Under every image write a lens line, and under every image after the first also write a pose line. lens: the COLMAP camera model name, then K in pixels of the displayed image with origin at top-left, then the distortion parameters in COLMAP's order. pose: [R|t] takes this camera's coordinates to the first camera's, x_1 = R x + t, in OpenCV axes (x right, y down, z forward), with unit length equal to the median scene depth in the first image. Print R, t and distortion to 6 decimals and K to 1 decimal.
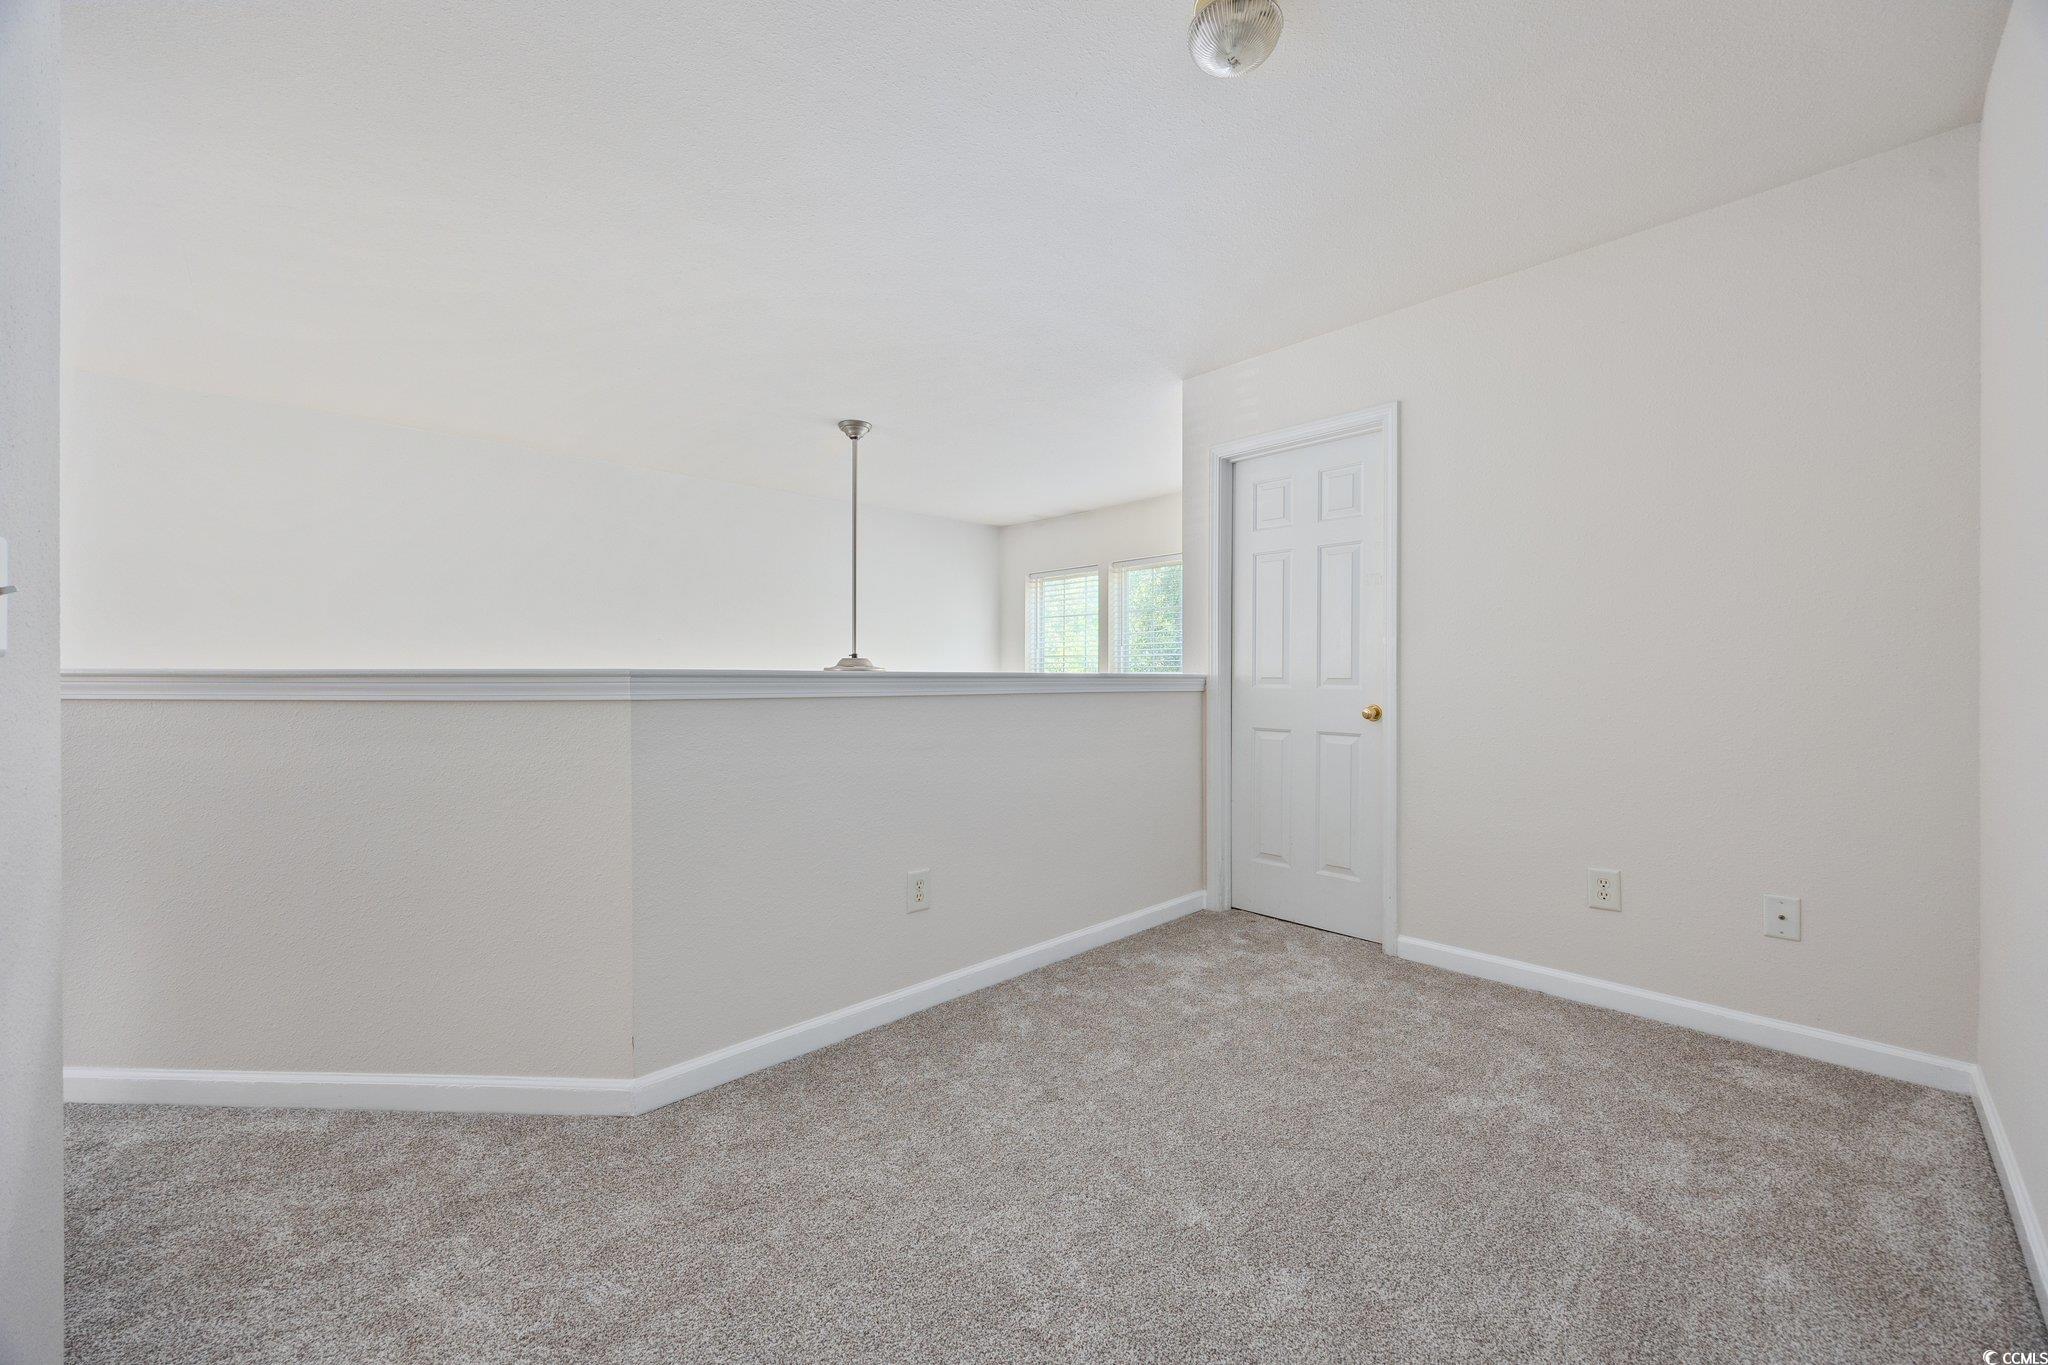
lens RADIAL K [[777.6, 0, 1039.1], [0, 777.6, 675.4], [0, 0, 1]] dist [-0.005379, 0.000286]
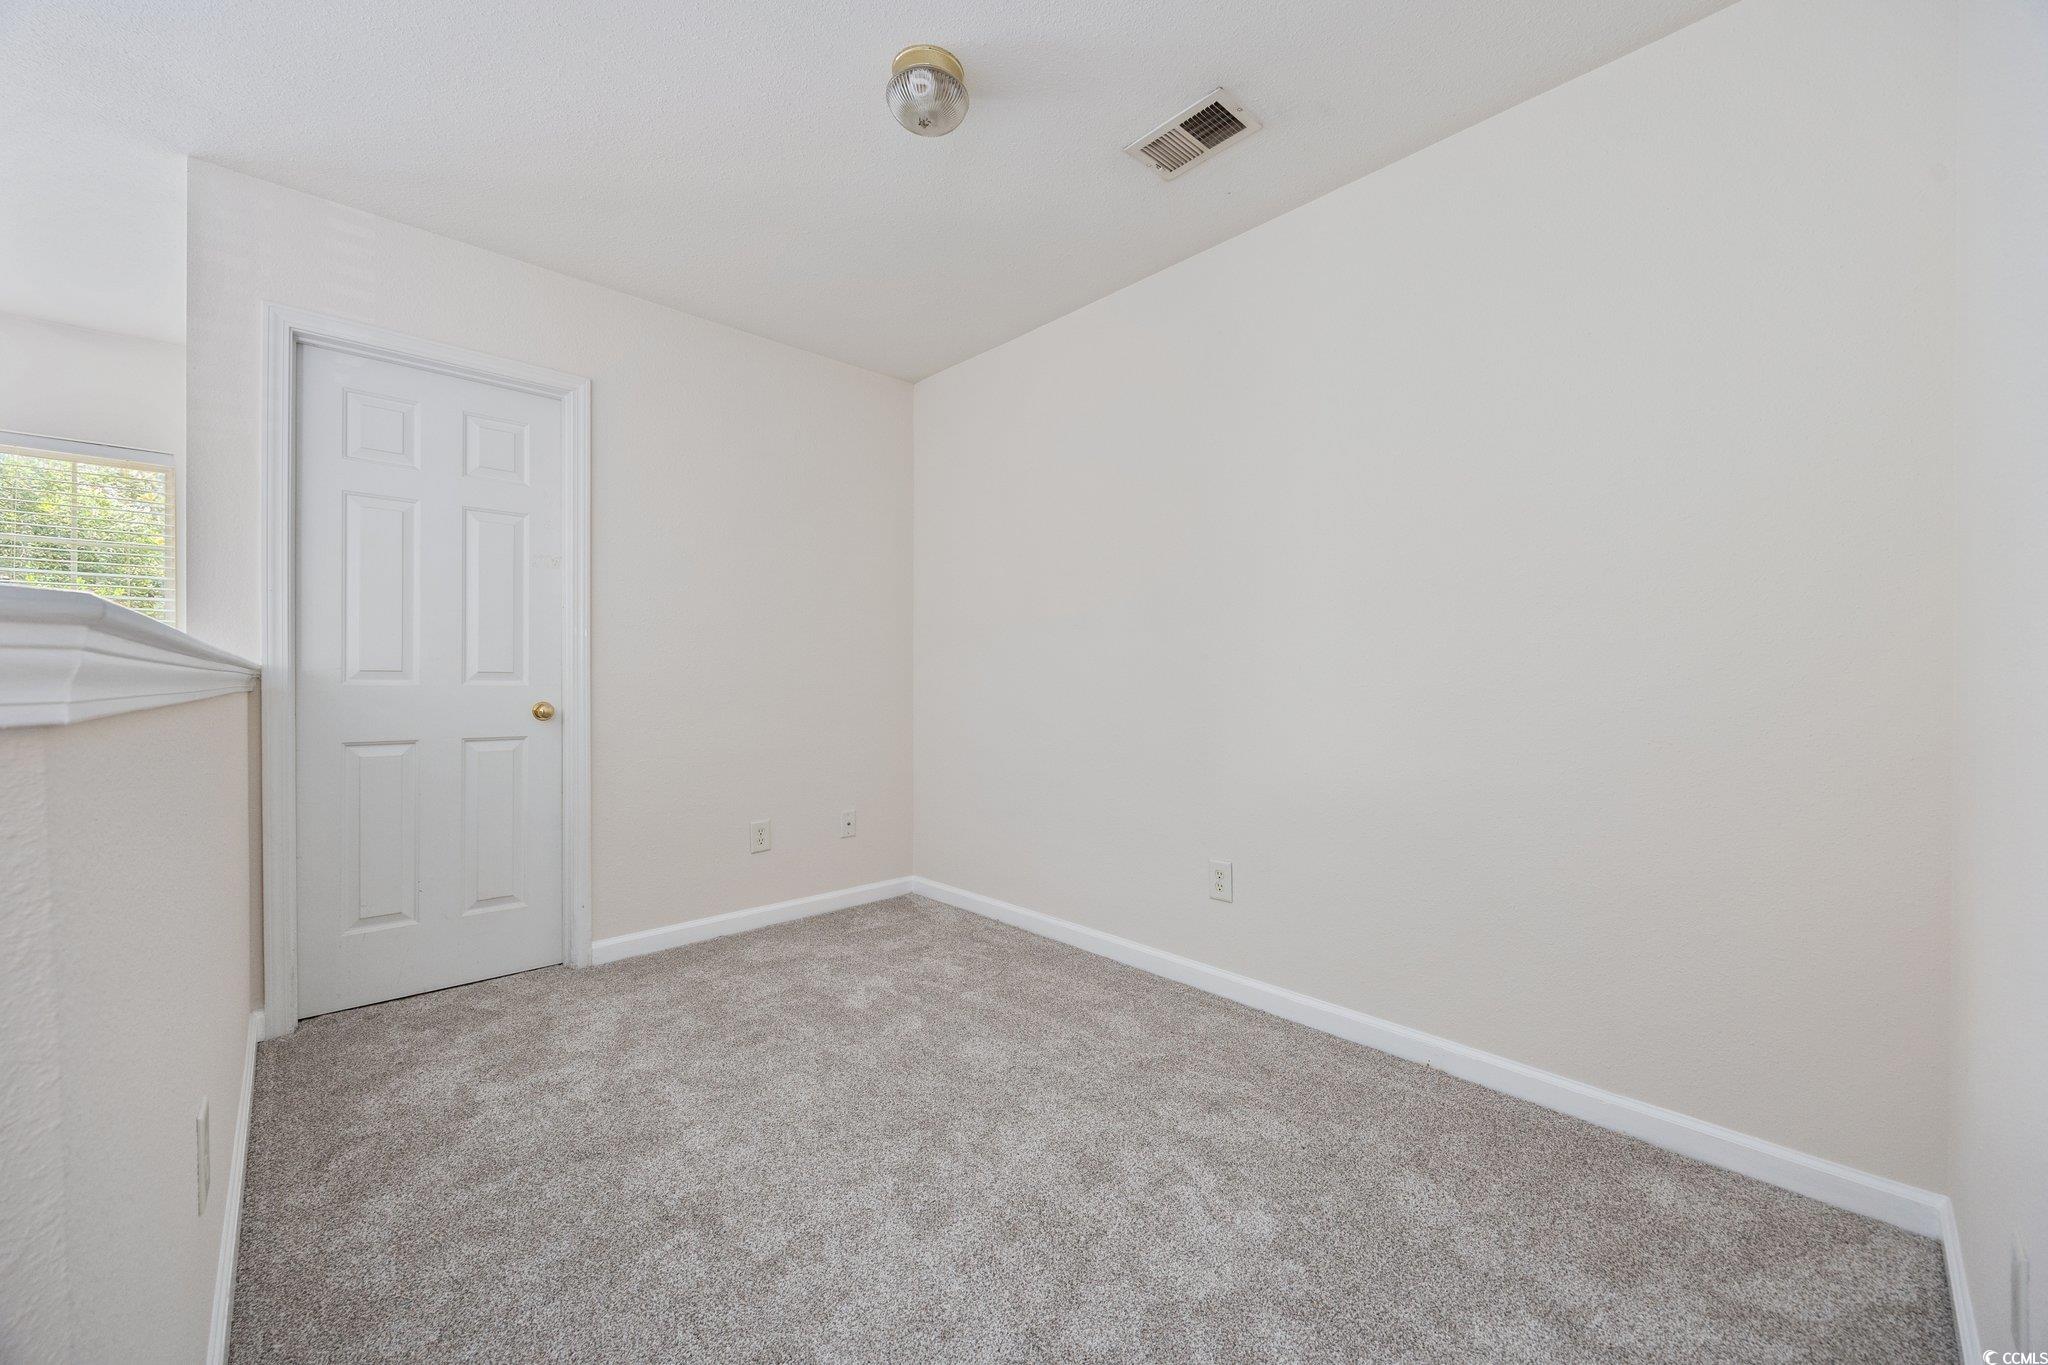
lens RADIAL K [[777.6, 0, 1038.8], [0, 777.6, 683.8], [0, 0, 1]] dist [-0.005379, 0.000286]
pose [[0.019866, -0.006368, 0.999782, -0.453291], [-0.001173, 0.999979, 0.006393, 0.011089], [-0.999802, -0.001300, 0.019858, 0.418664]]
